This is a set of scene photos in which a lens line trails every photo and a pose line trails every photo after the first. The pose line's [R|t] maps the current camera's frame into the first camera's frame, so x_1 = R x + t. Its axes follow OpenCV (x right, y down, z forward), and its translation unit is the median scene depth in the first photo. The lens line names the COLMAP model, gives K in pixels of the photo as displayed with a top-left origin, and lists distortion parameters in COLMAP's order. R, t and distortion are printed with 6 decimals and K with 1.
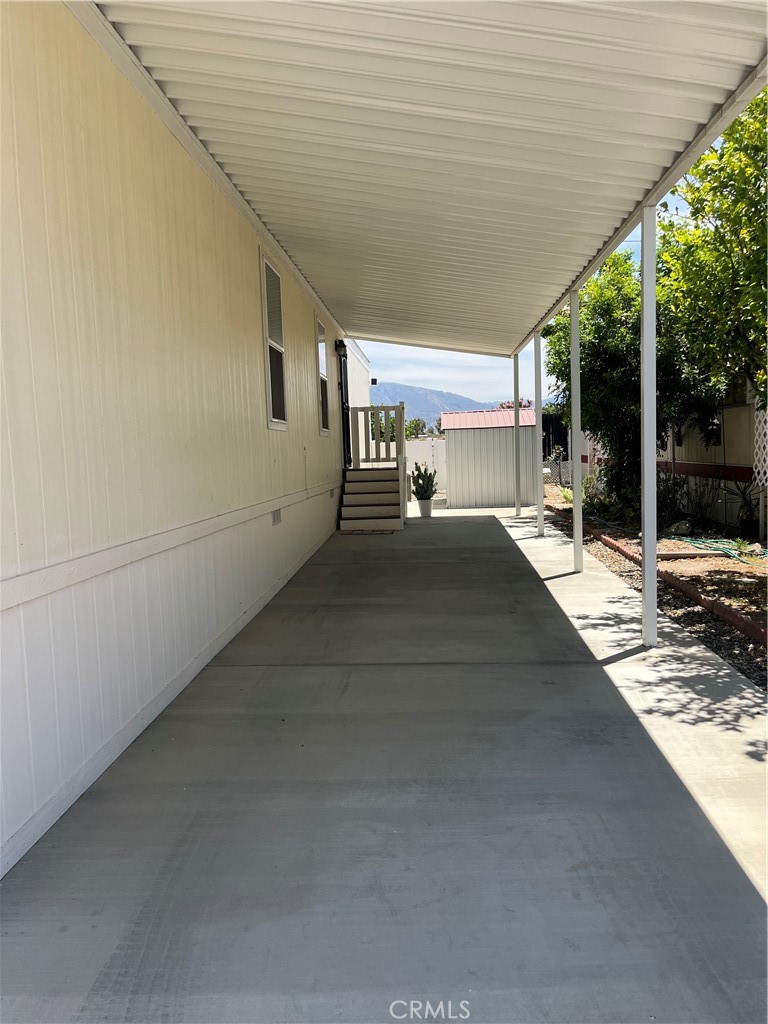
lens RADIAL K [[776.5, 0, 382.9], [0, 776.5, 512.0], [0, 0, 1]] dist [0.026640, -0.038425]
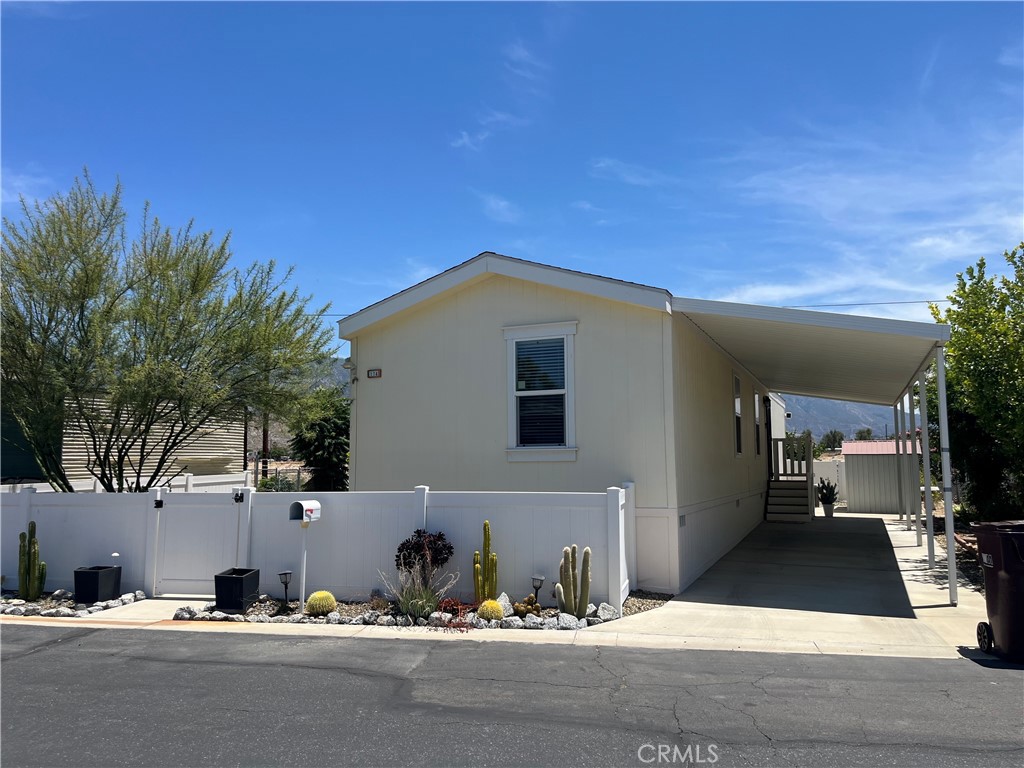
lens RADIAL K [[776.5, 0, 512.3], [0, 776.5, 386.8], [0, 0, 1]] dist [0.026640, -0.038425]
pose [[0.940342, 0.001240, -0.340228, -0.003696], [-0.058577, 0.985651, -0.158306, 0.032088], [0.335150, 0.168792, 0.926922, -0.551756]]
